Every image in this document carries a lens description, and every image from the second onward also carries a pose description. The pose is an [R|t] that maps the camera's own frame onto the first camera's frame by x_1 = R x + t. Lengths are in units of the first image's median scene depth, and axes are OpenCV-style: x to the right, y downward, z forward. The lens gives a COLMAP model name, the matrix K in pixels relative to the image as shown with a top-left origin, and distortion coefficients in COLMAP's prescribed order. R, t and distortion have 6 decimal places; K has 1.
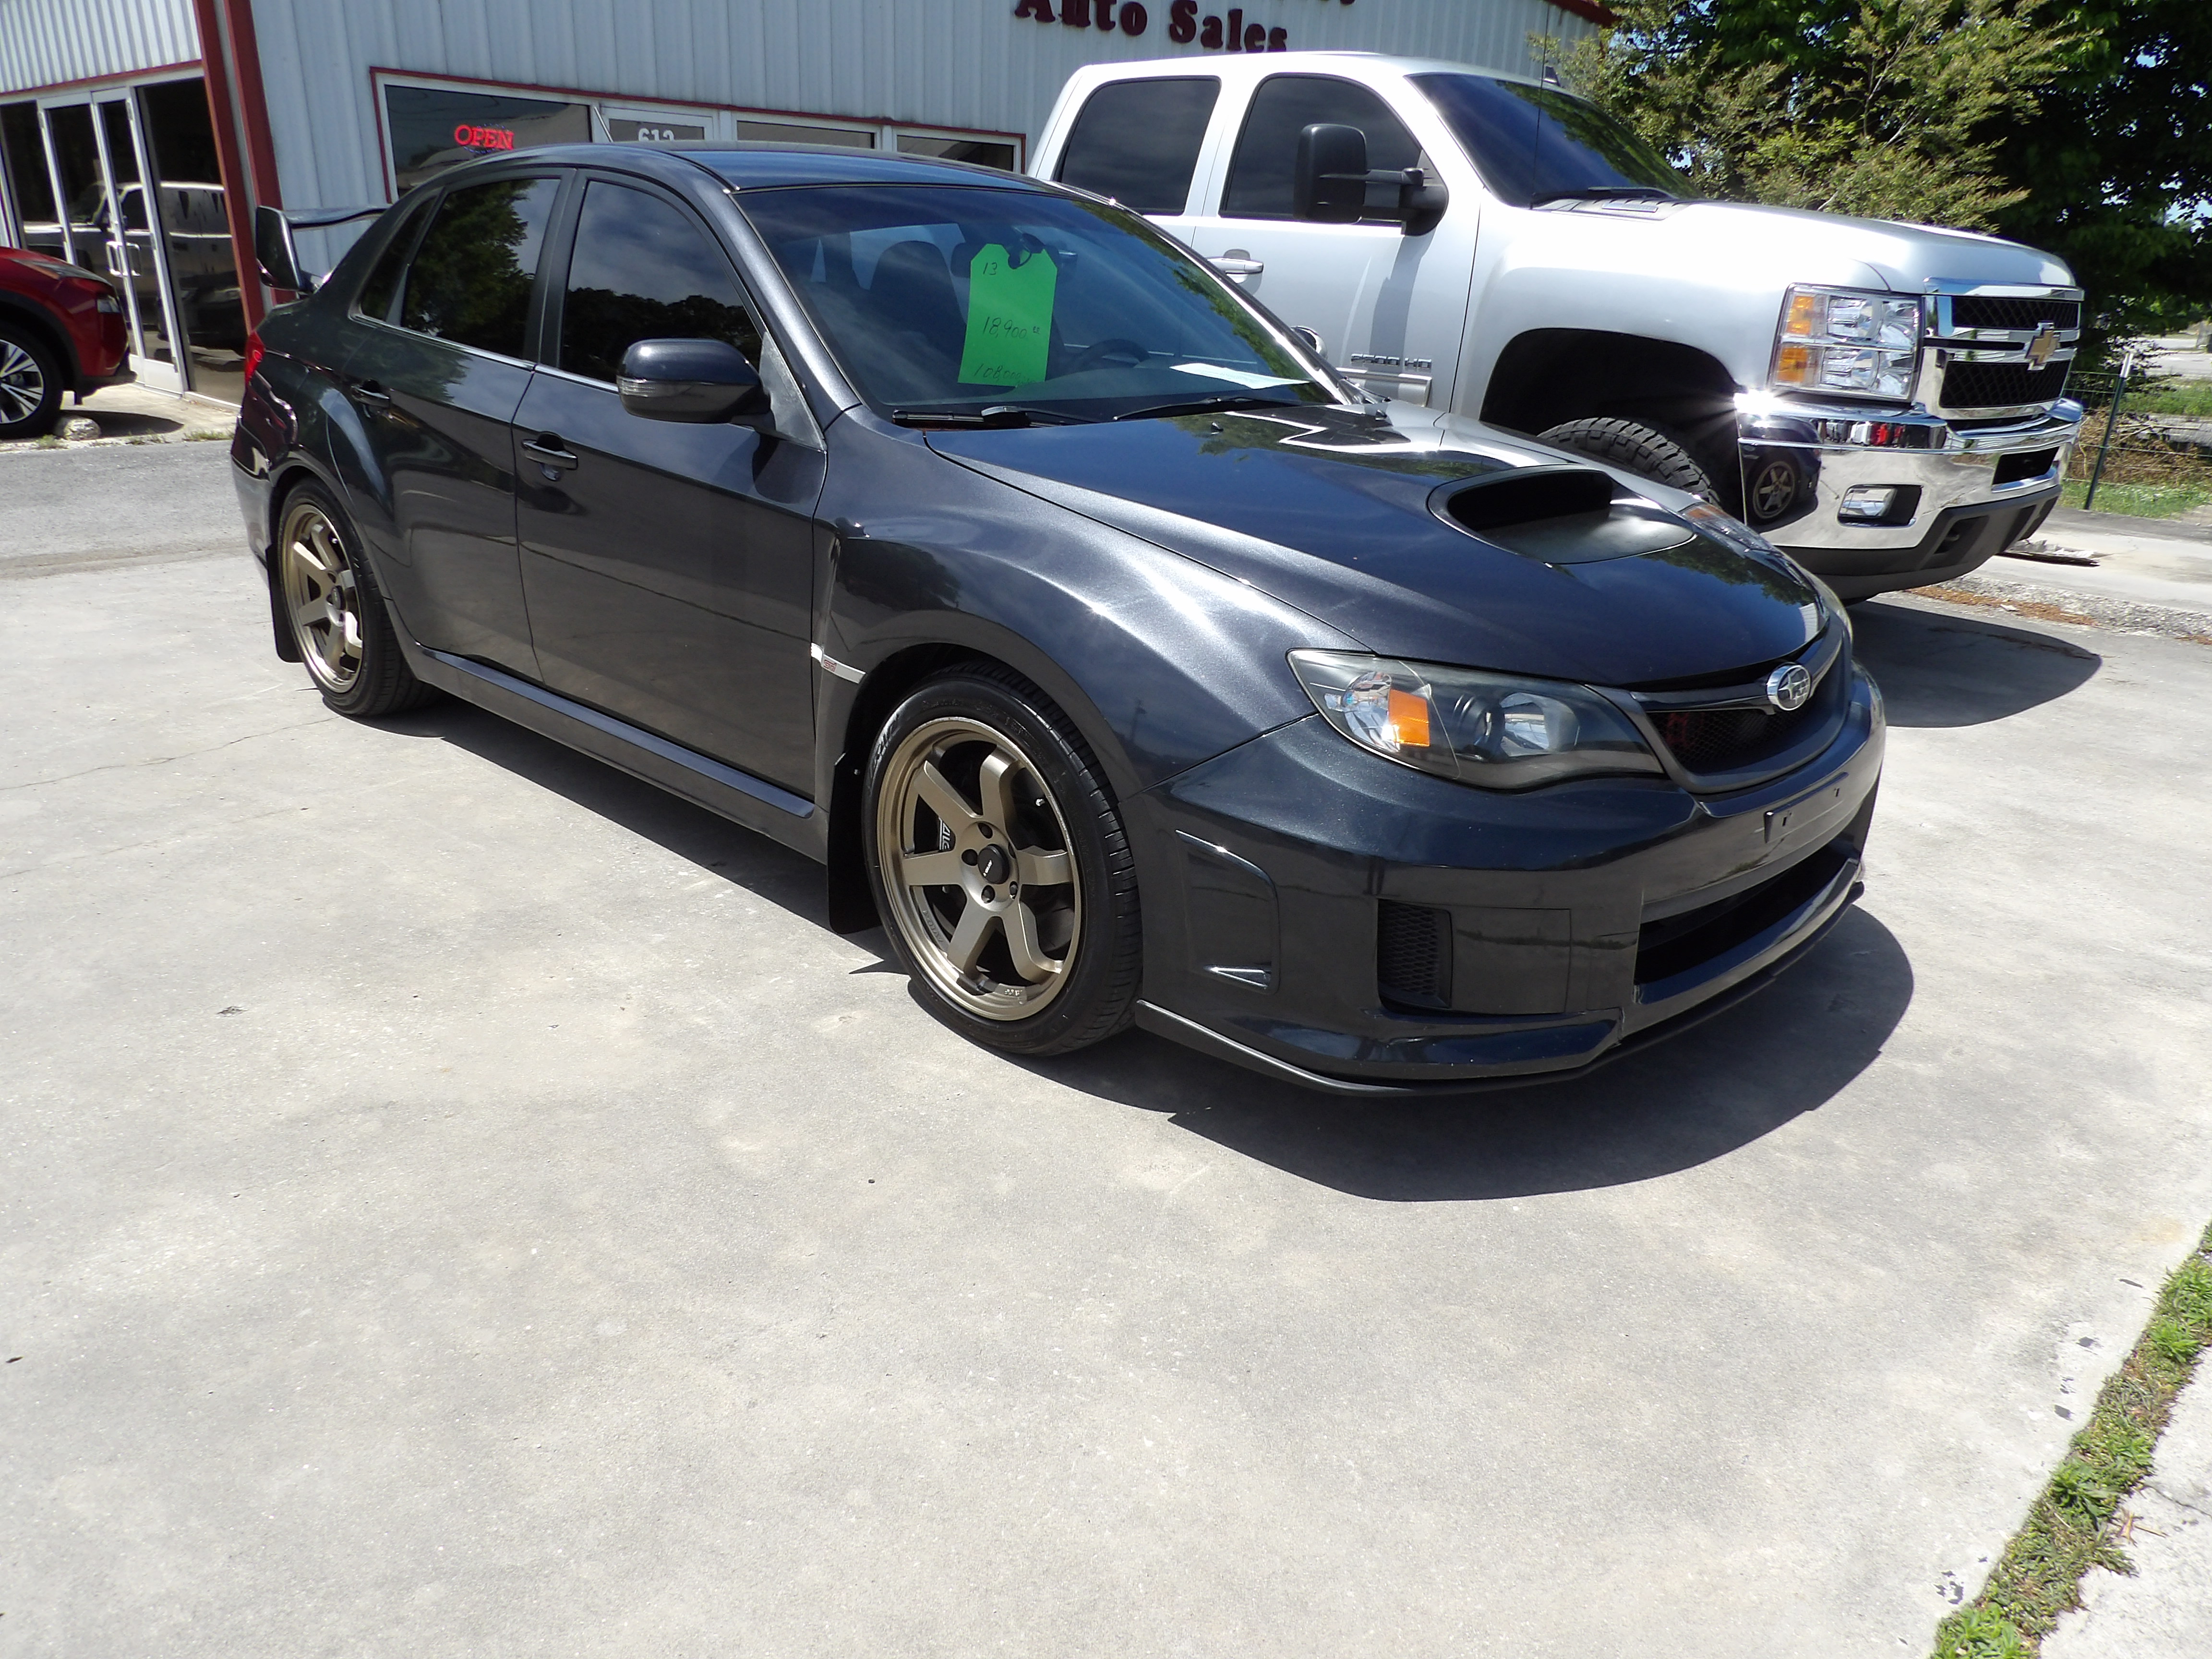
lens RADIAL K [[1557.1, 0, 1105.1], [0, 1557.1, 832.0], [0, 0, 1]] dist [0.012531, 0.004458]
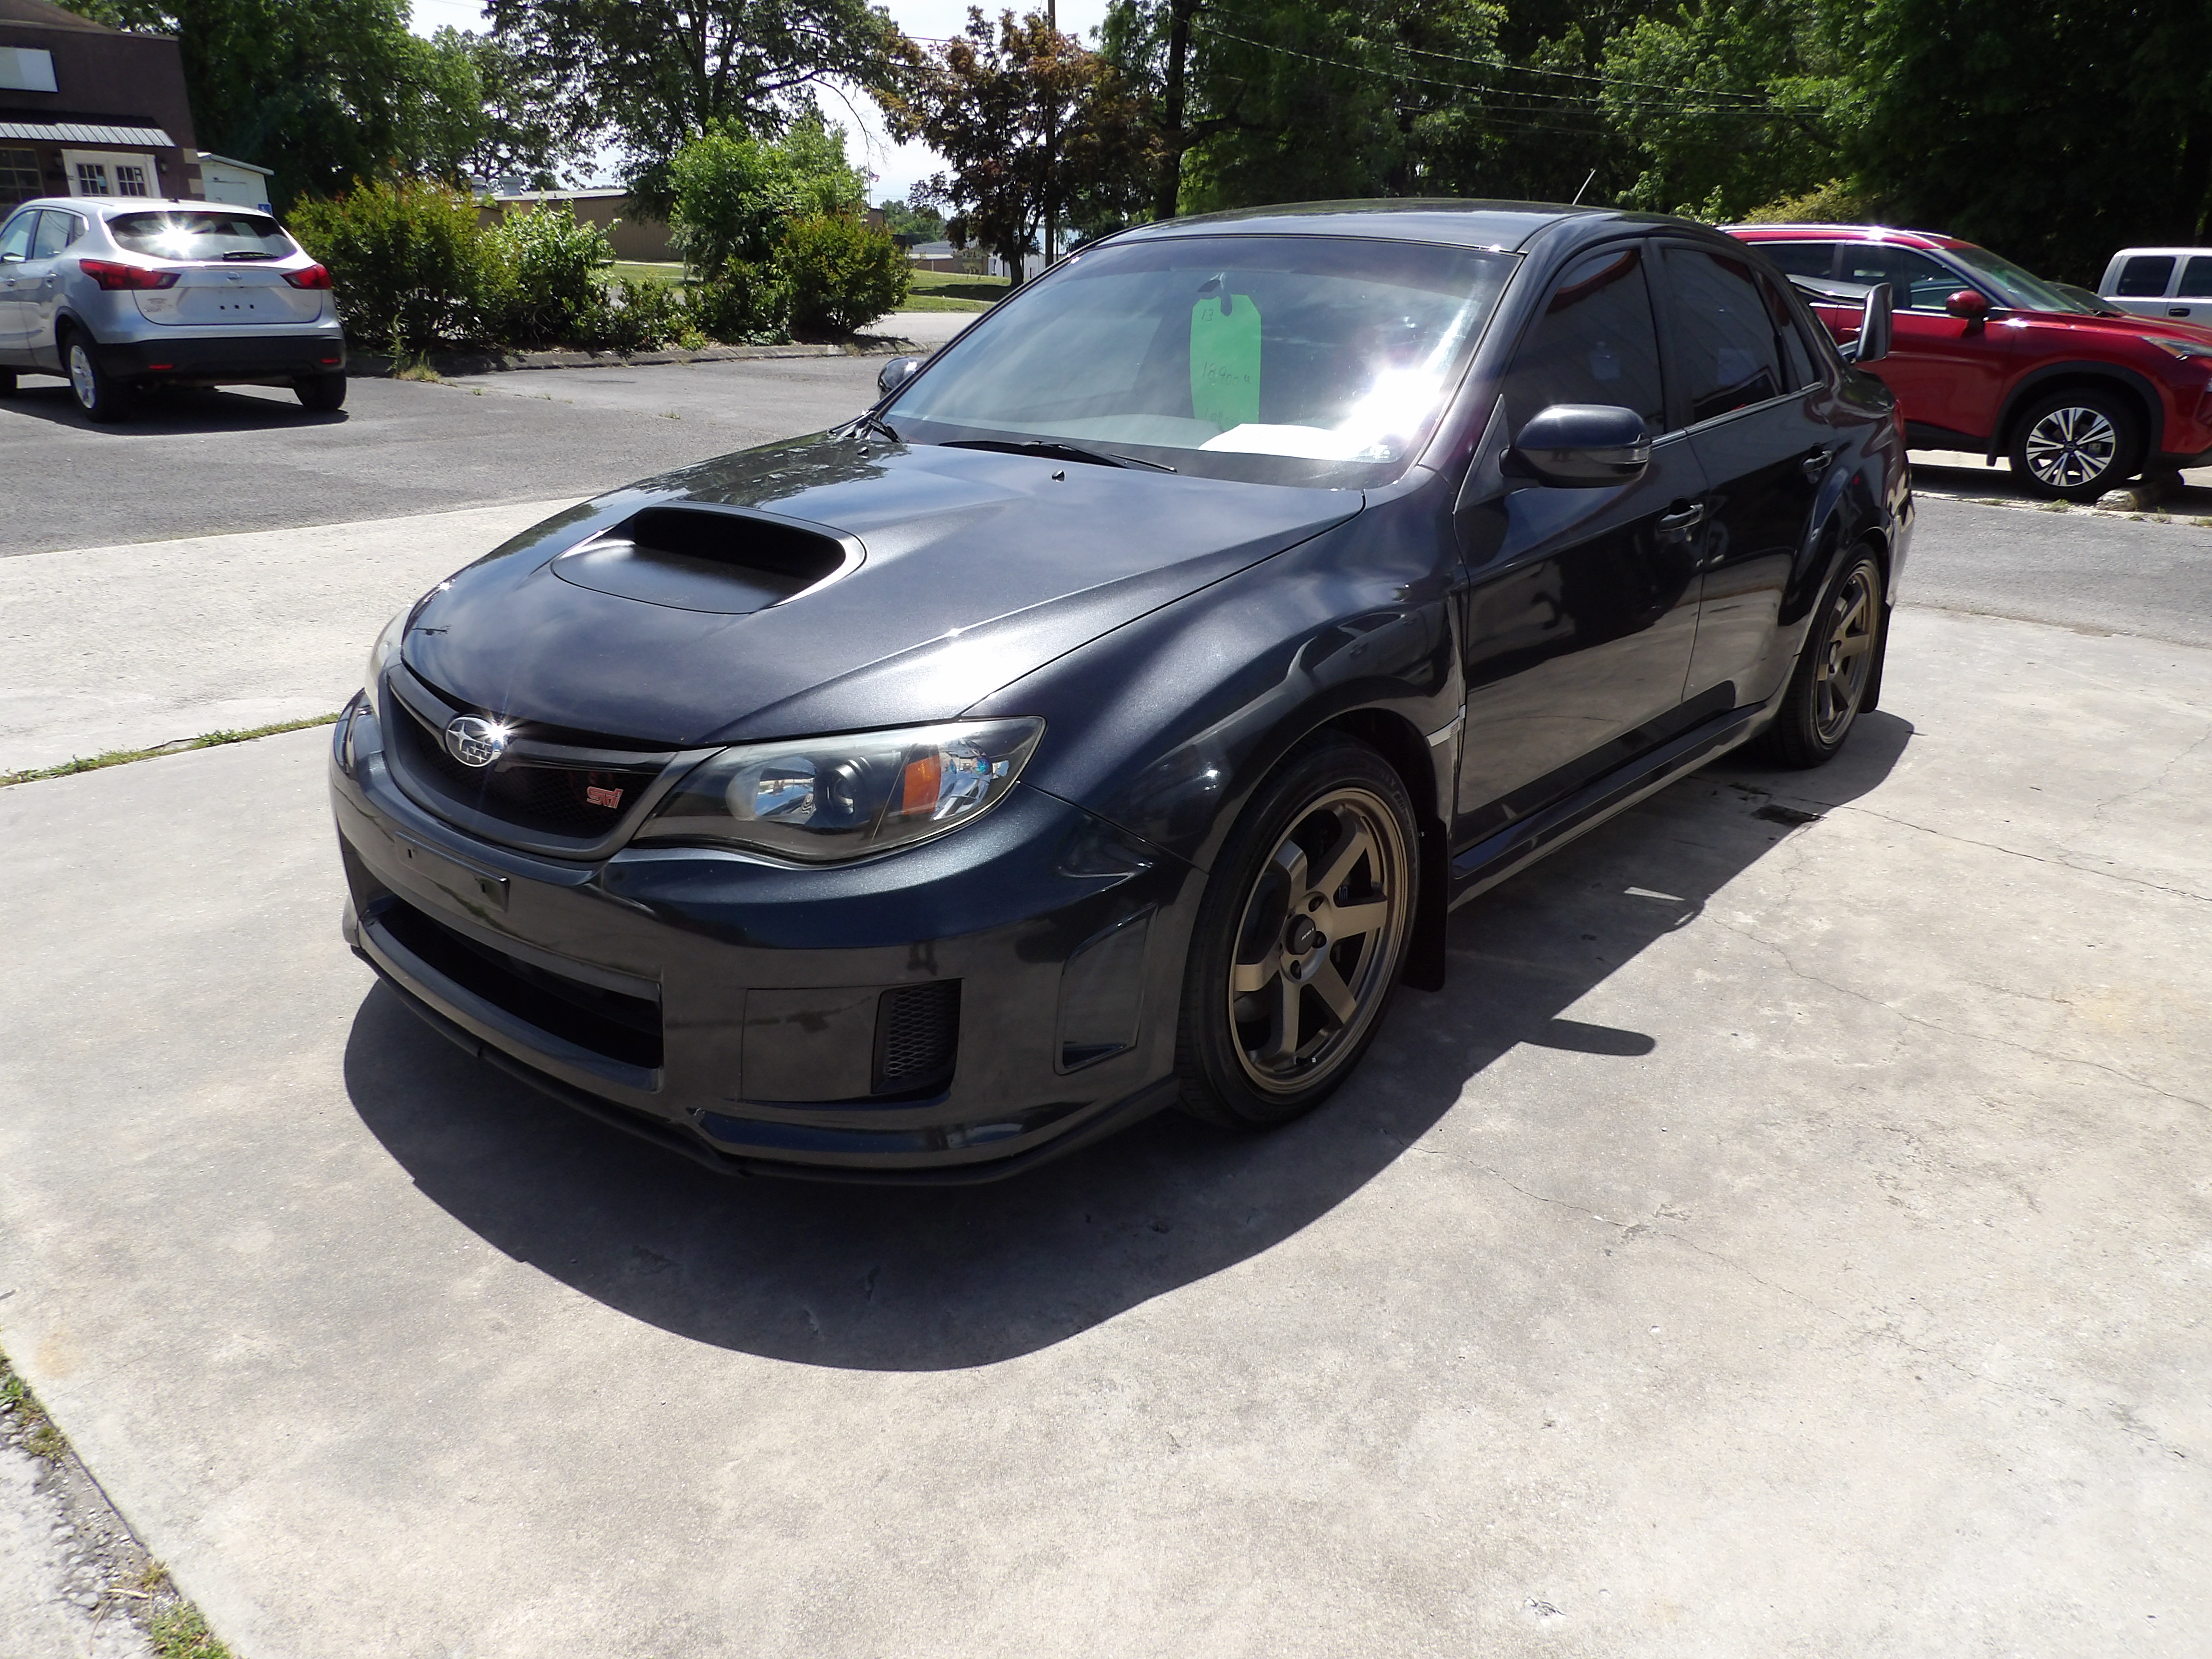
lens RADIAL K [[1557.1, 0, 1108.1], [0, 1557.1, 829.2], [0, 0, 1]] dist [0.012531, 0.004458]
pose [[0.084296, 0.313524, -0.945831, 1.265468], [-0.364670, 0.893066, 0.263533, -0.392550], [0.927313, 0.322701, 0.189615, 1.111327]]
